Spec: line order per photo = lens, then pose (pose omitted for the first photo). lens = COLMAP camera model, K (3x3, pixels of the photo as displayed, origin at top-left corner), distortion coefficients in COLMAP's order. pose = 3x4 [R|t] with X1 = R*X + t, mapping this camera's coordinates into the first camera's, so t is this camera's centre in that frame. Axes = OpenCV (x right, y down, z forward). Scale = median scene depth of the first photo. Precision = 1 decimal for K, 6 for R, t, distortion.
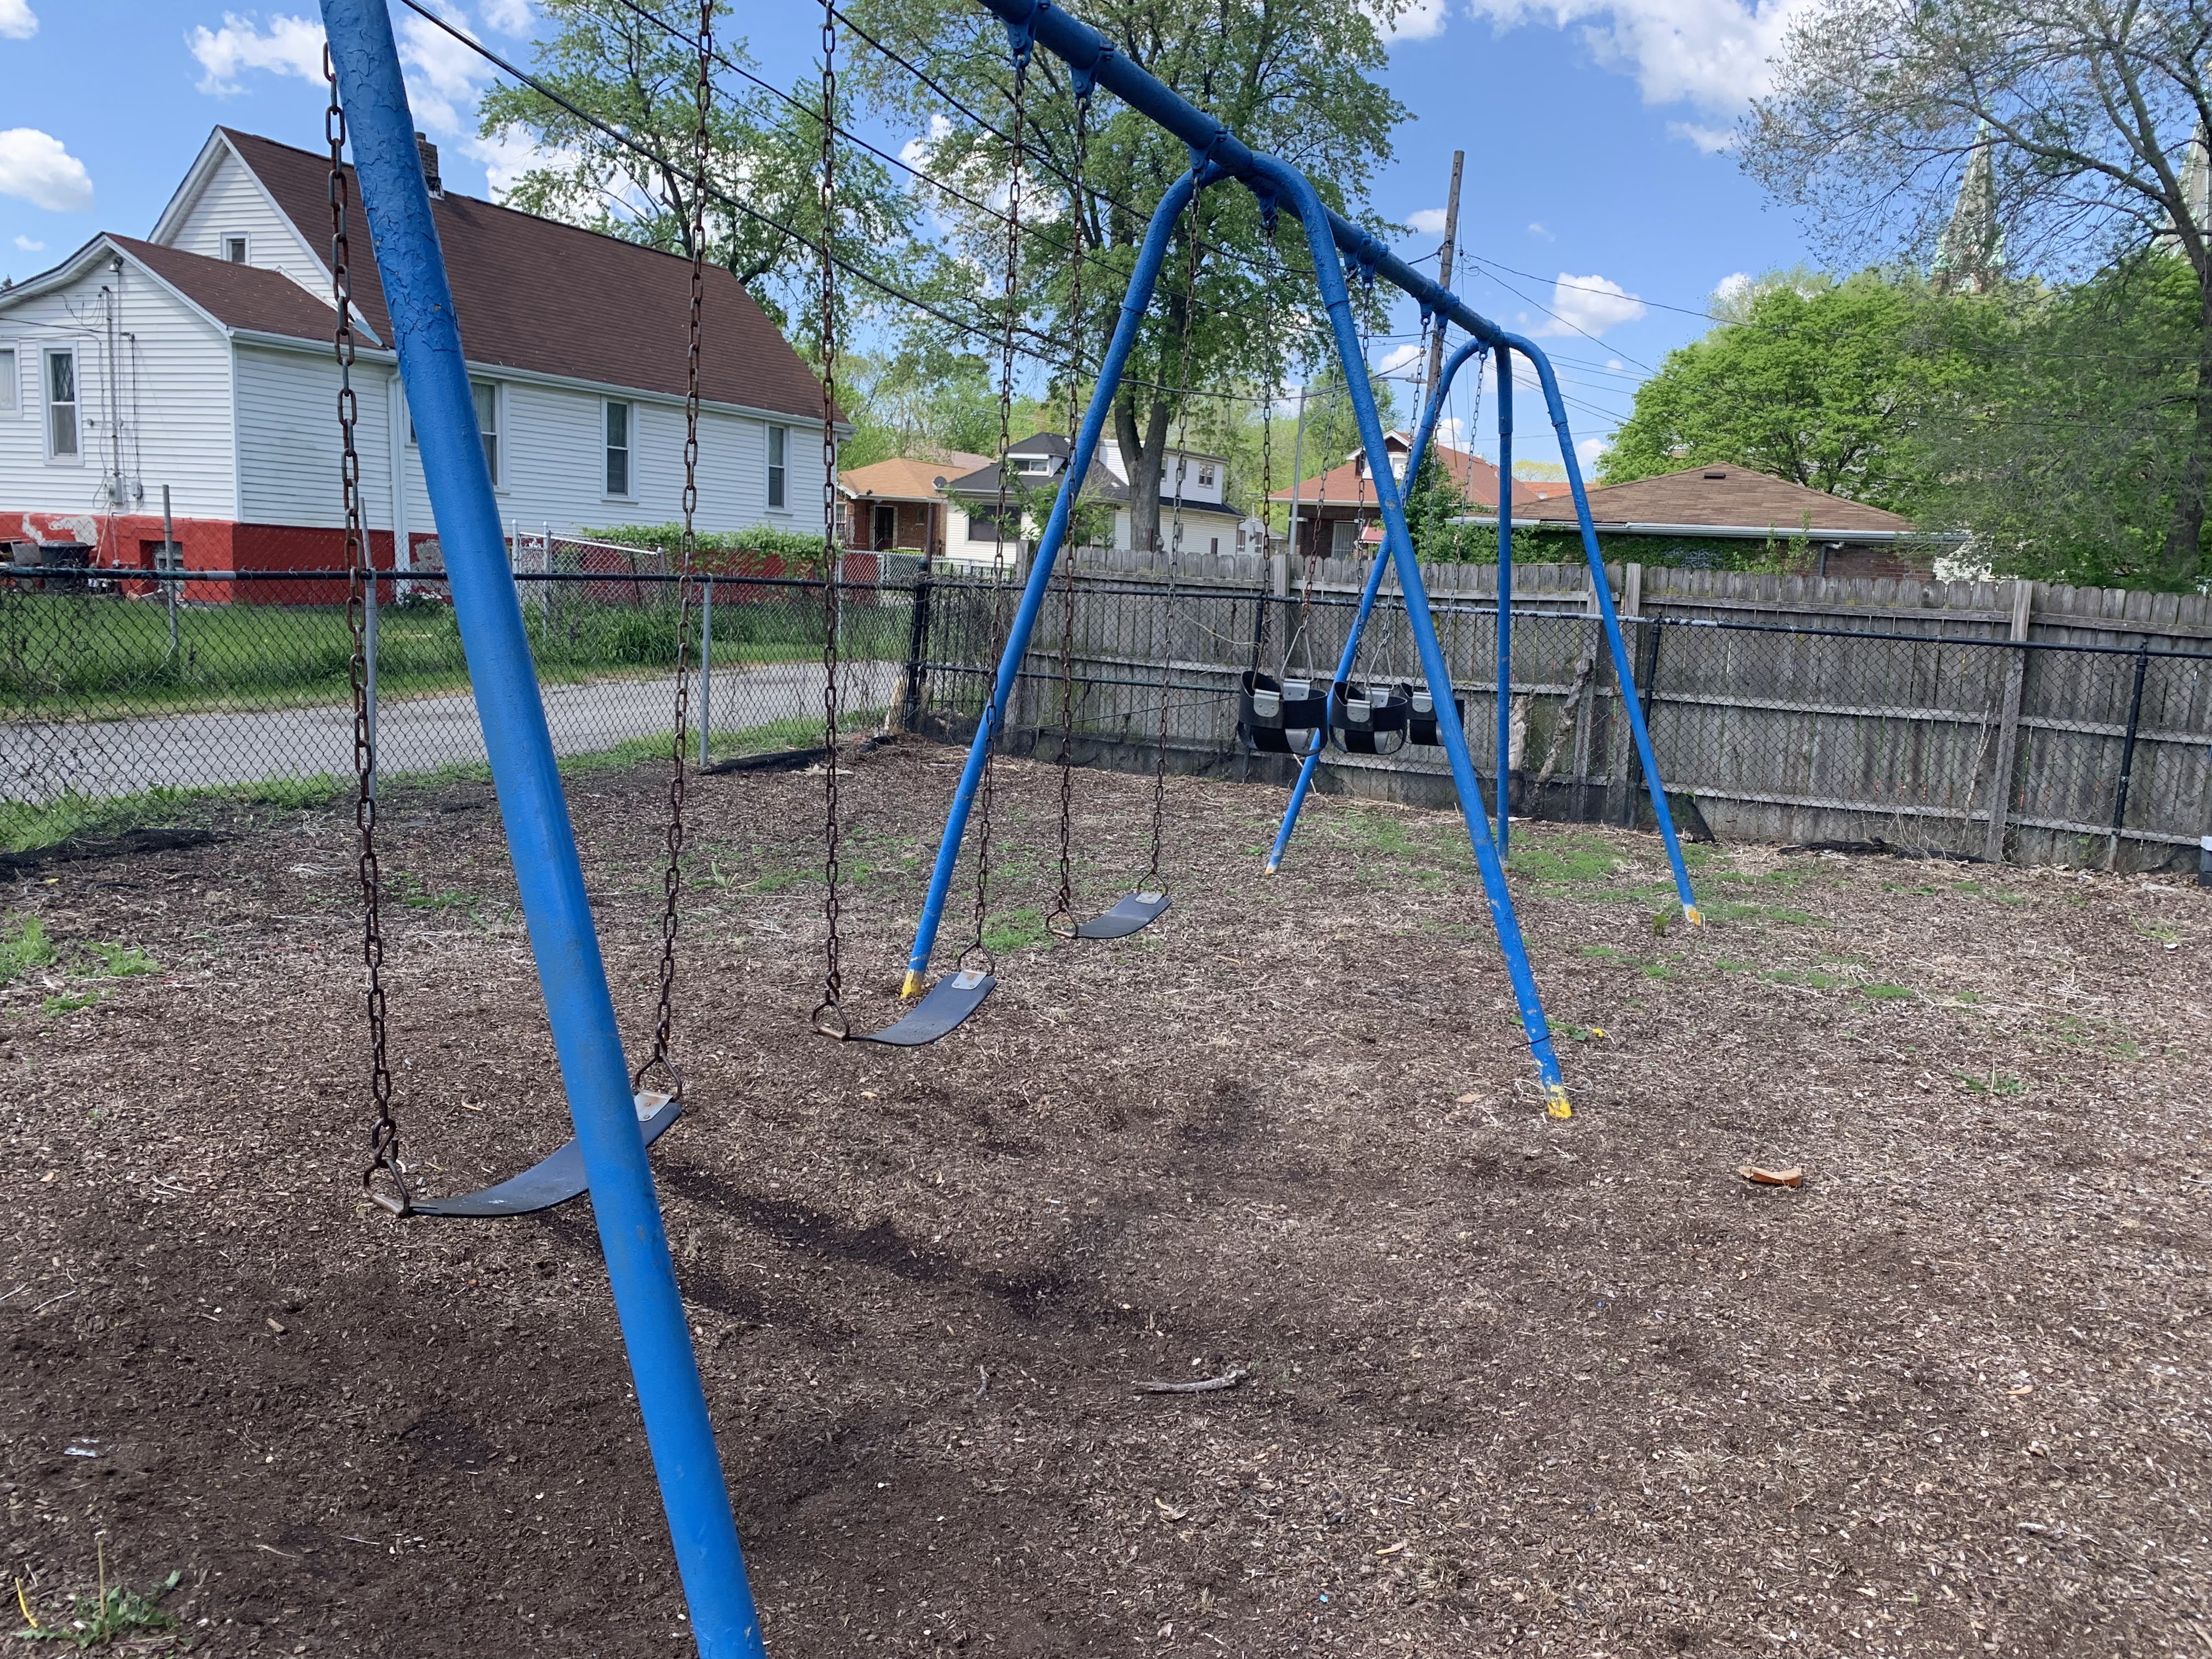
lens RADIAL K [[1690.8, 0, 1106.0], [0, 1690.8, 829.5], [0, 0, 1]] dist [-0.002255, 0.002316]
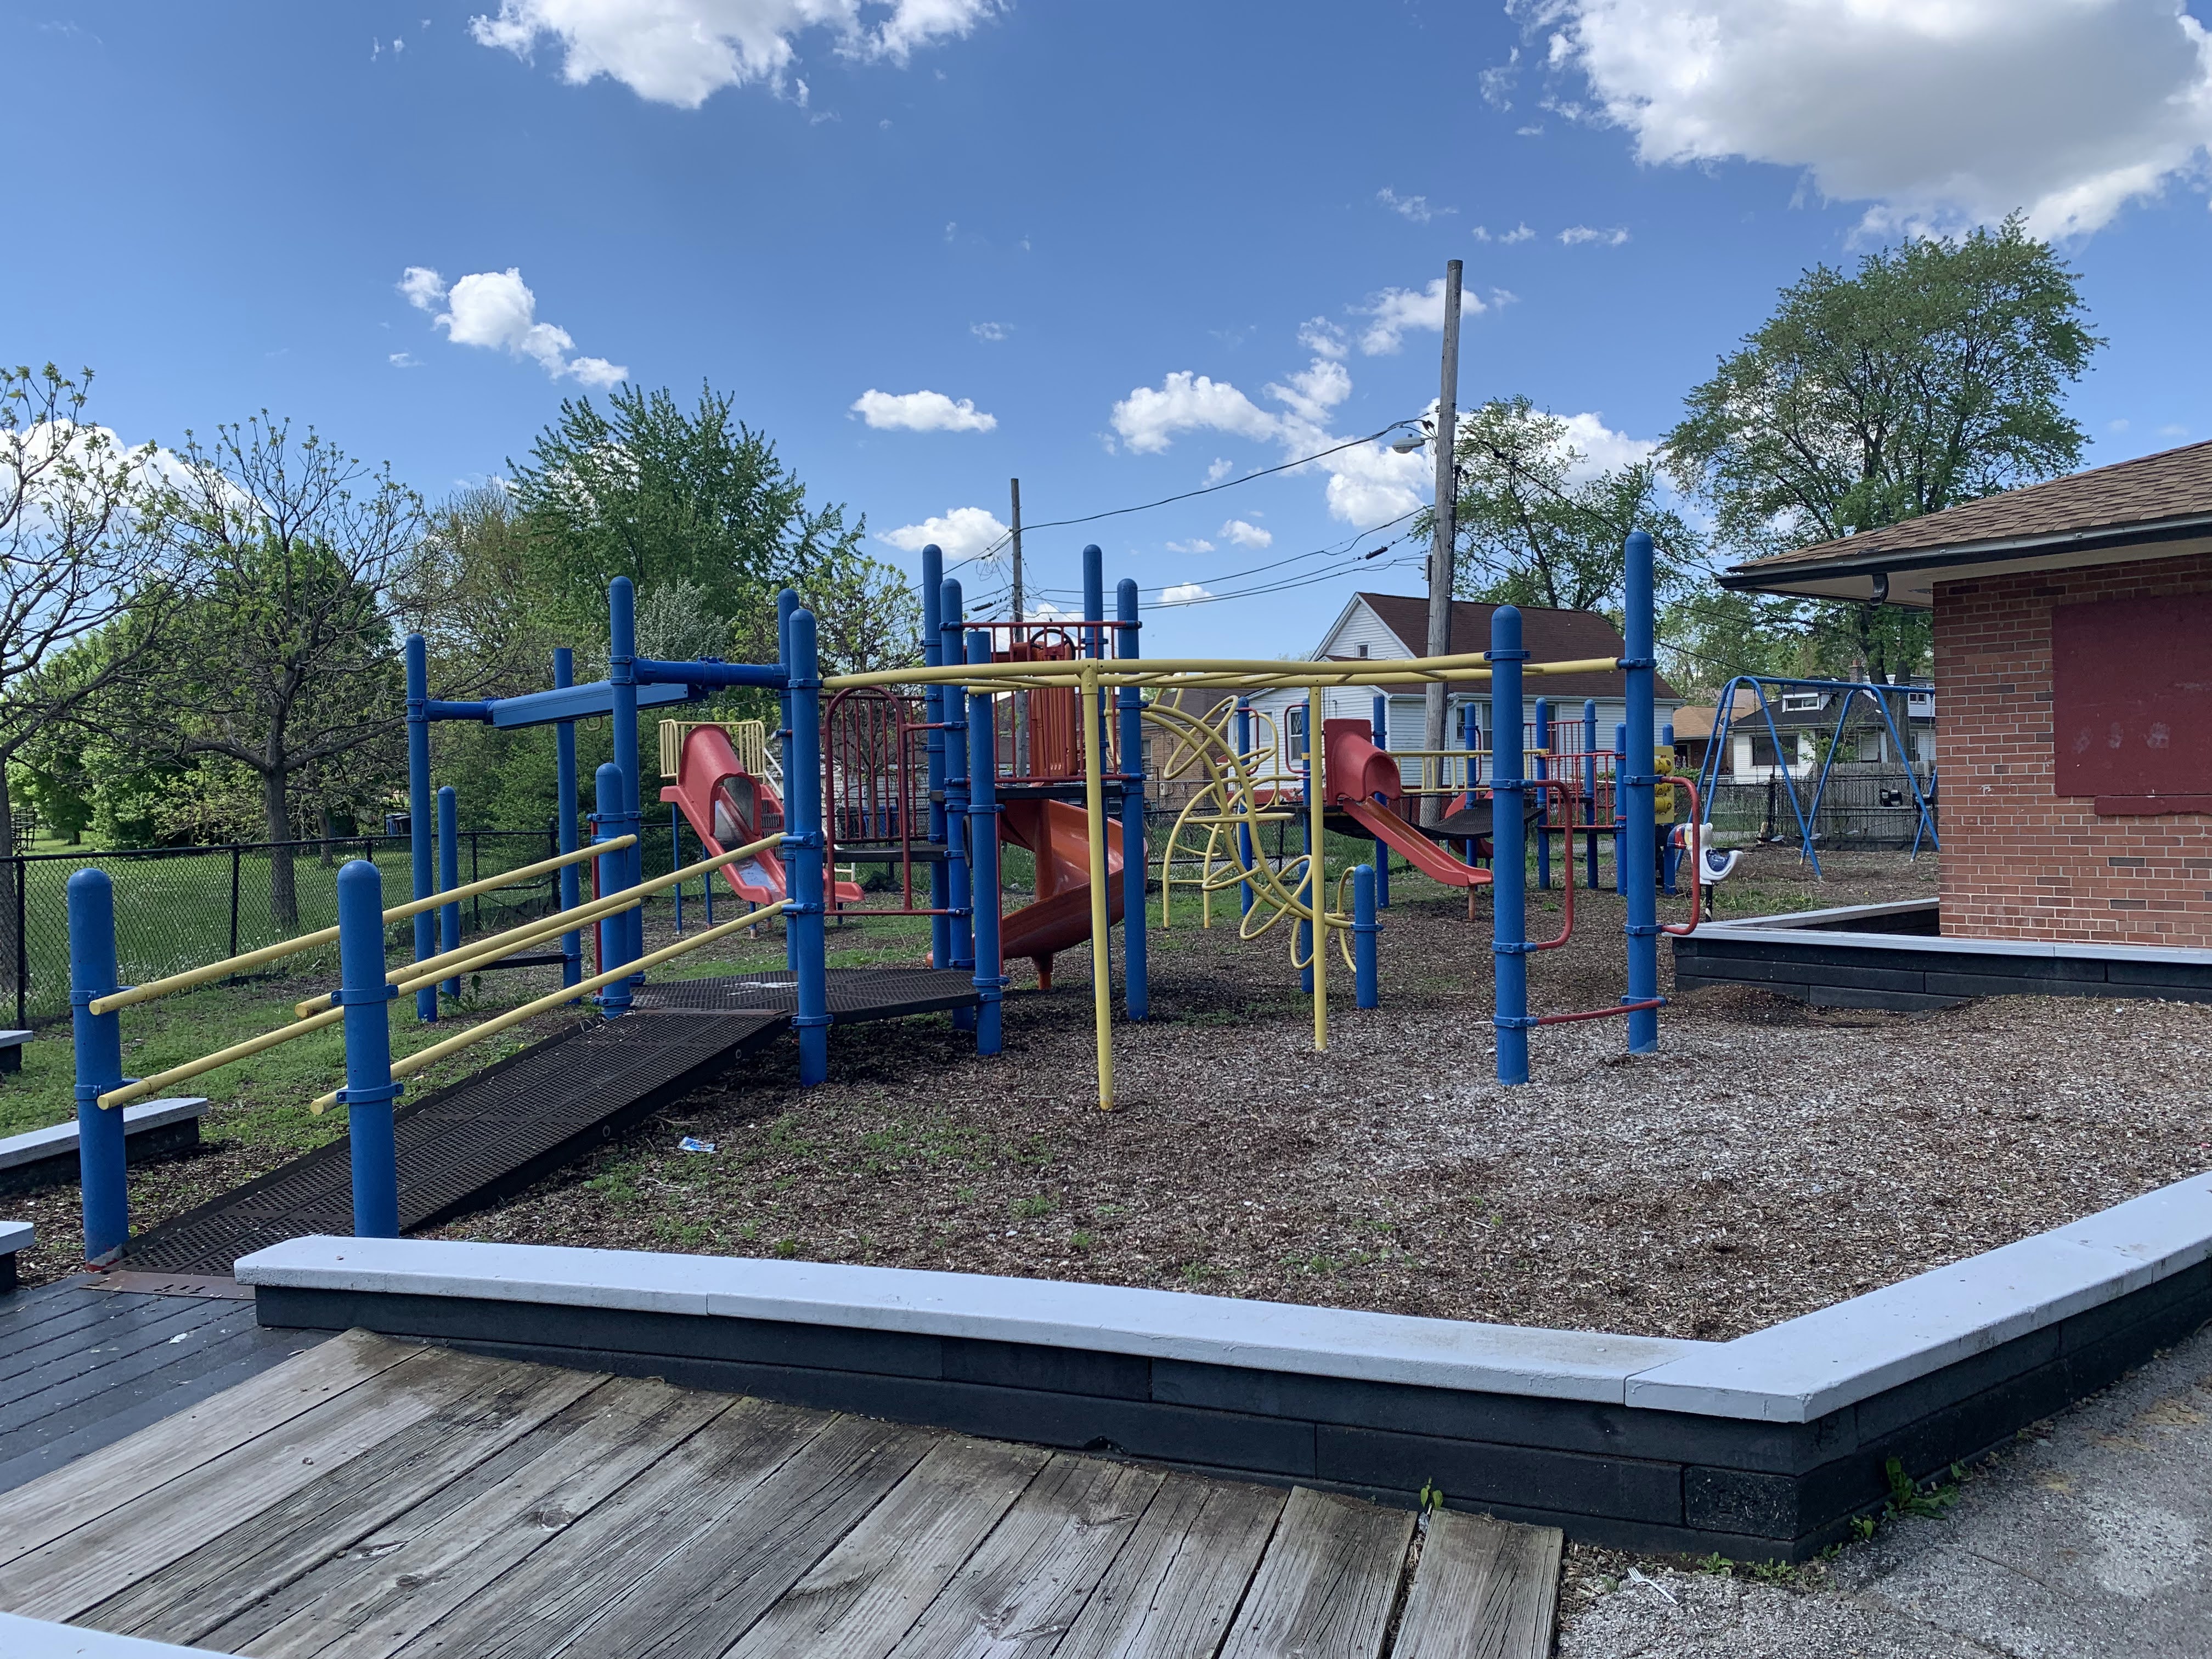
lens RADIAL K [[1664.9, 0, 1028.0], [0, 1664.9, 826.6], [0, 0, 1]] dist [-0.001272, -0.000650]
pose [[0.885000, -0.064709, -0.461072, 0.015036], [-0.002398, 0.989648, -0.143493, 0.083229], [0.465585, 0.128097, 0.875684, -0.505484]]
